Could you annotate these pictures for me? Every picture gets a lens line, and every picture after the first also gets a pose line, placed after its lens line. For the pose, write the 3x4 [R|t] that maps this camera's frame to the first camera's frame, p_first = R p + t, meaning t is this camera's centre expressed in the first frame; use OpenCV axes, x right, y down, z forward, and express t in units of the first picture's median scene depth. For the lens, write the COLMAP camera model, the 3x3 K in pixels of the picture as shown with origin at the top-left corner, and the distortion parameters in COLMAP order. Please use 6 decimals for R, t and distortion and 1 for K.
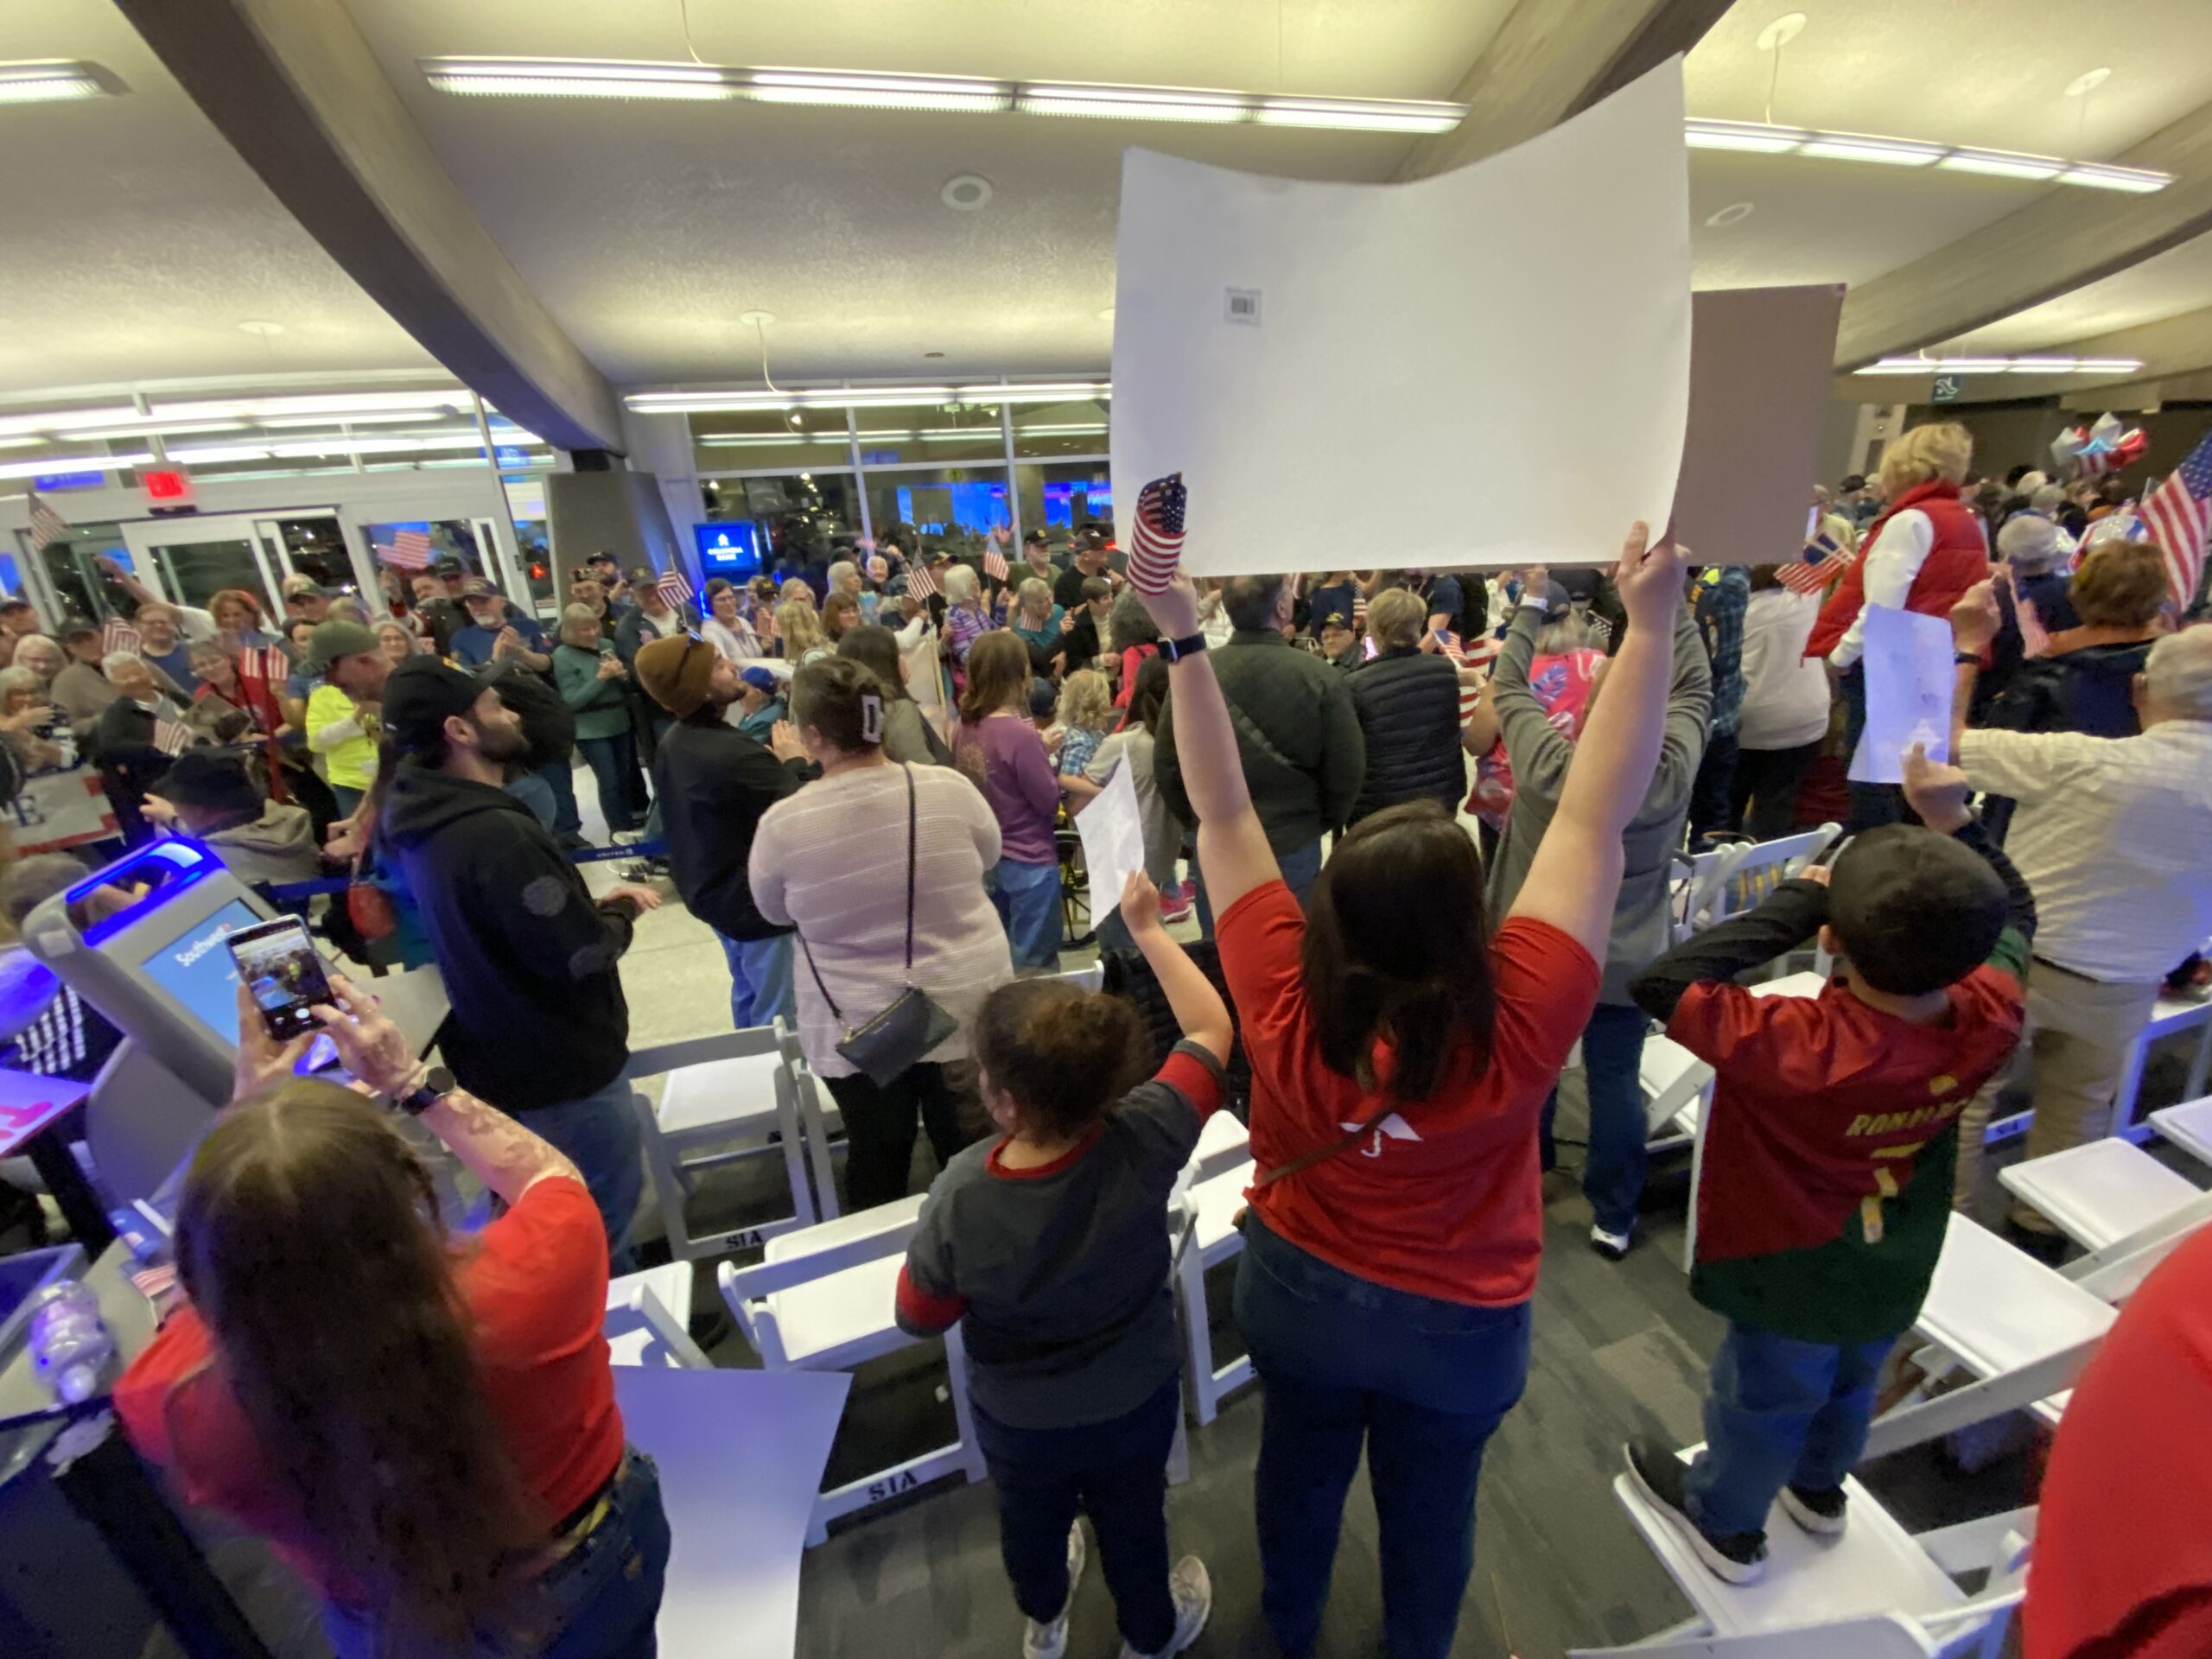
lens RADIAL K [[894.9, 0, 1106.0], [0, 894.9, 829.5], [0, 0, 1]] dist [-0.002450, -0.012245]
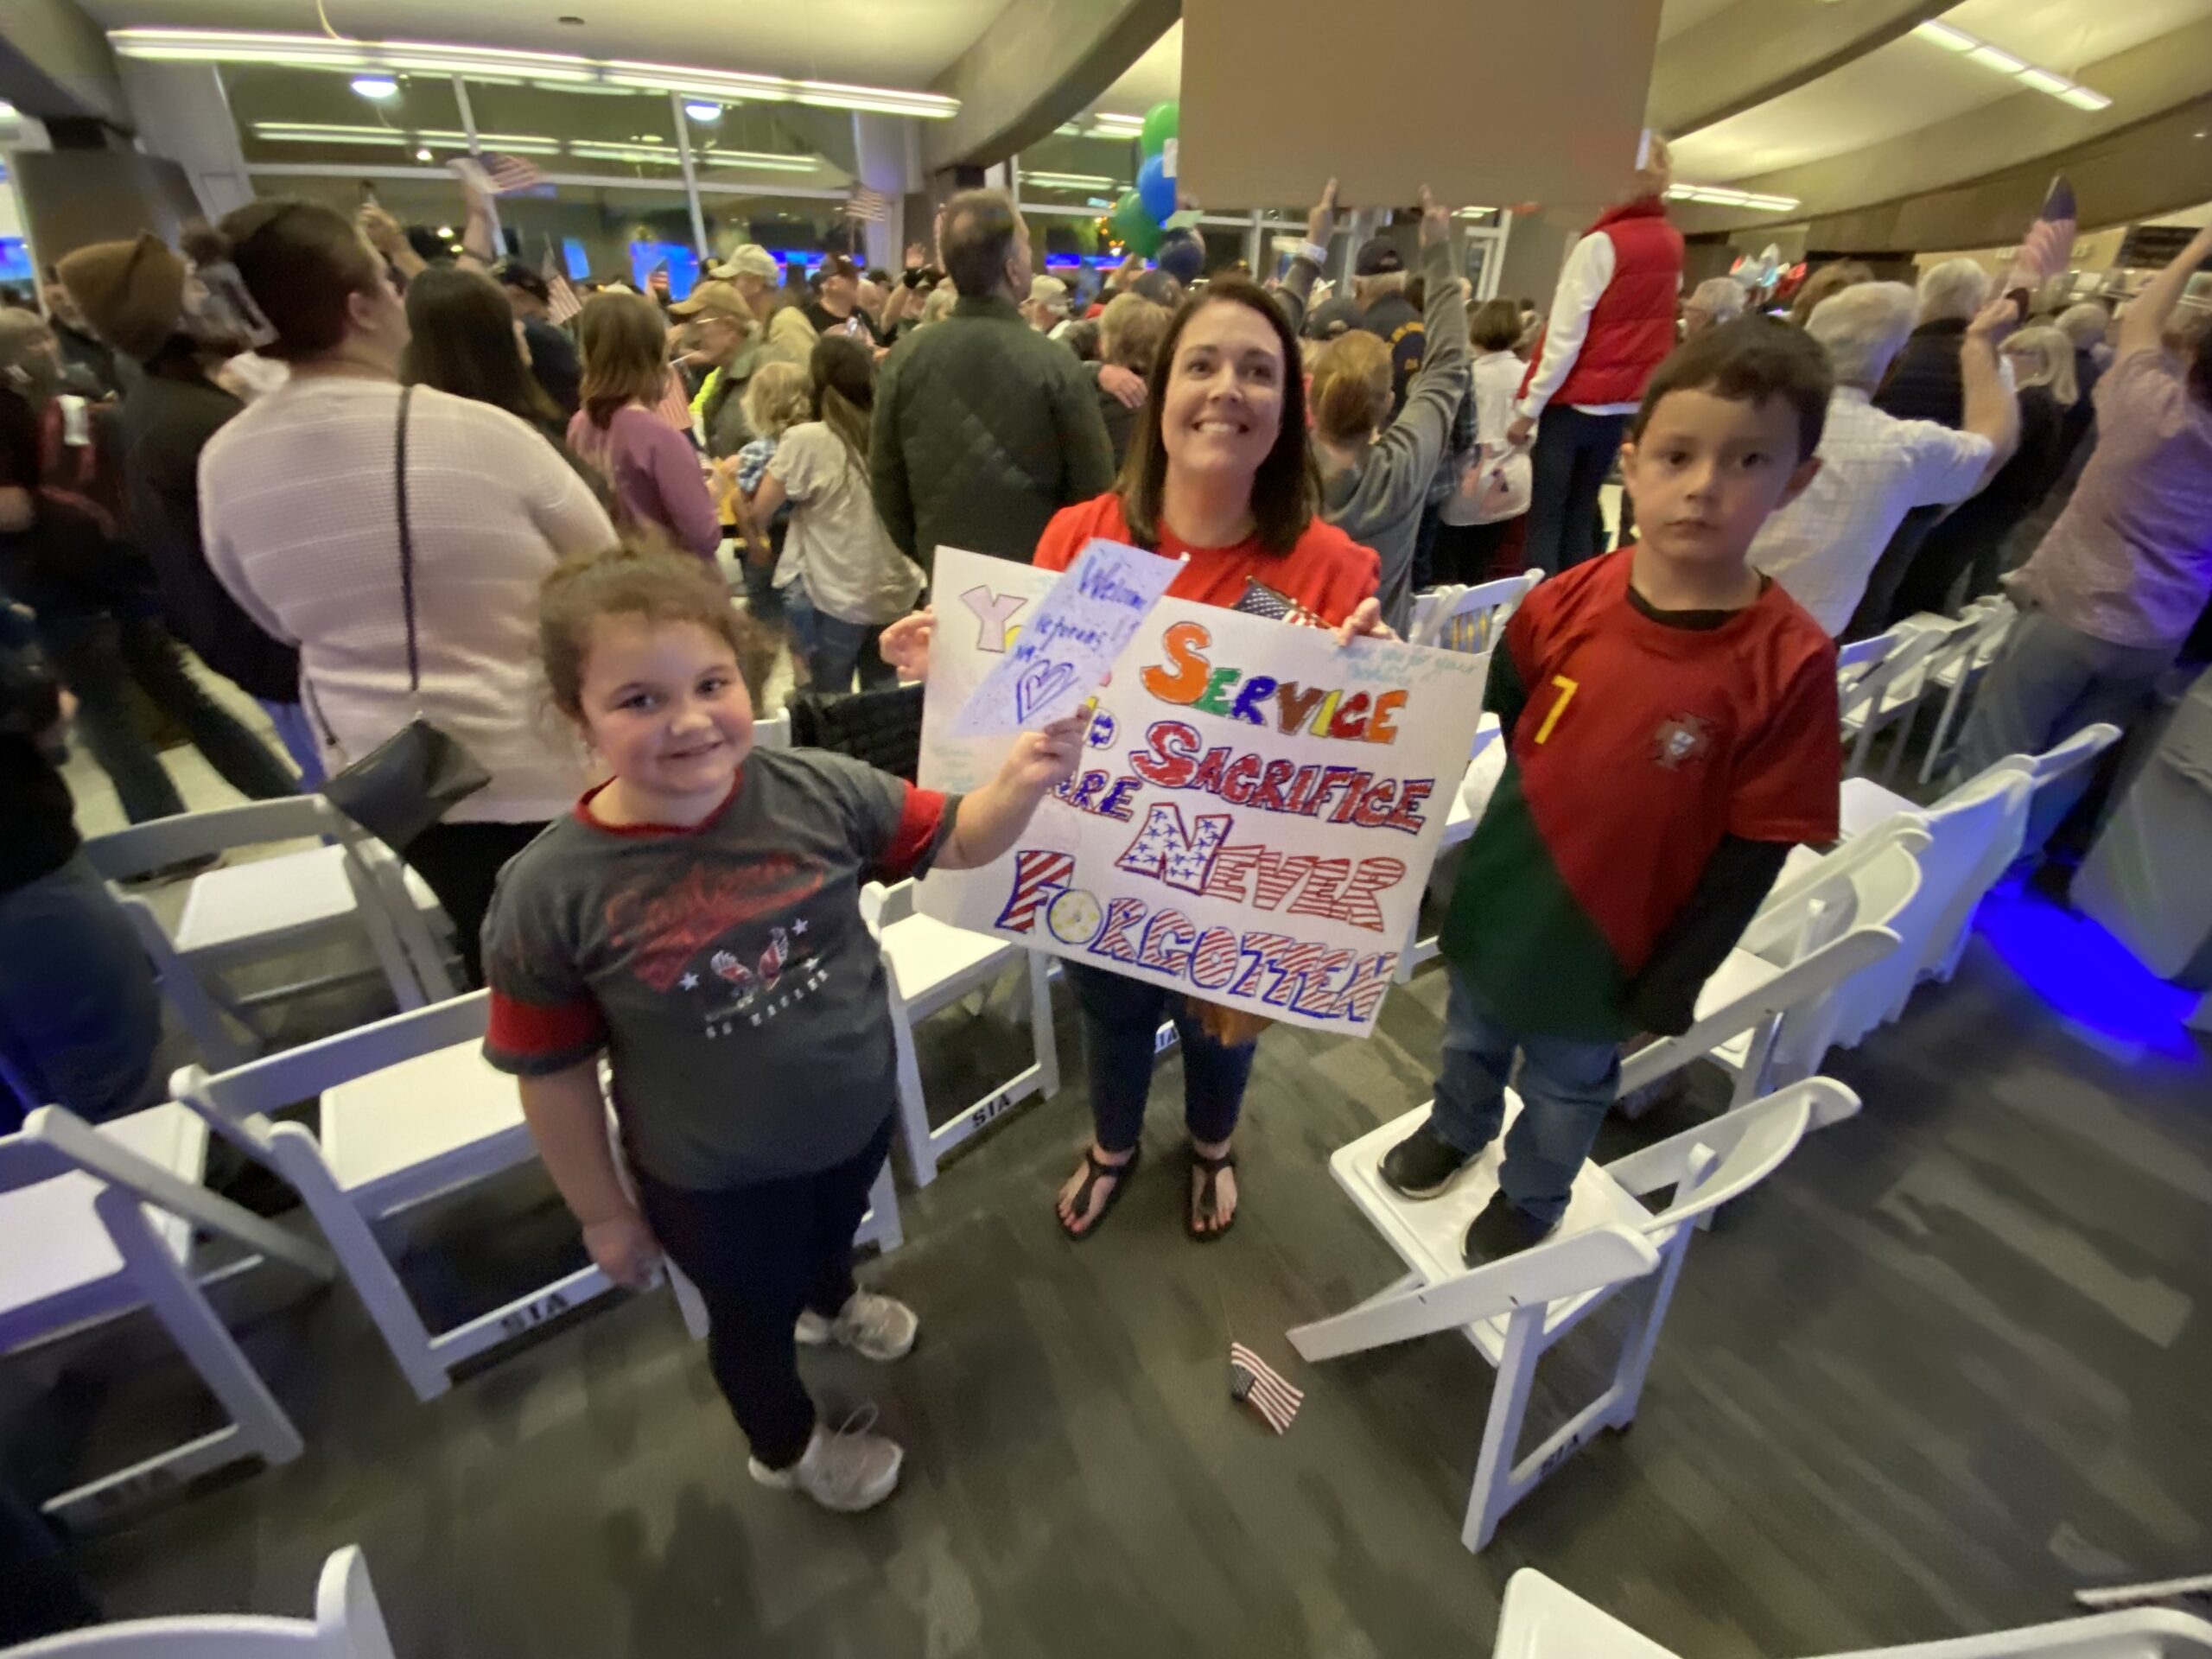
lens RADIAL K [[894.9, 0, 1106.0], [0, 894.9, 829.5], [0, 0, 1]] dist [-0.002450, -0.012245]
pose [[0.966035, -0.073109, 0.247854, 0.057534], [0.025342, 0.981324, 0.190684, 0.087706], [-0.257166, -0.177926, 0.949846, 0.092514]]
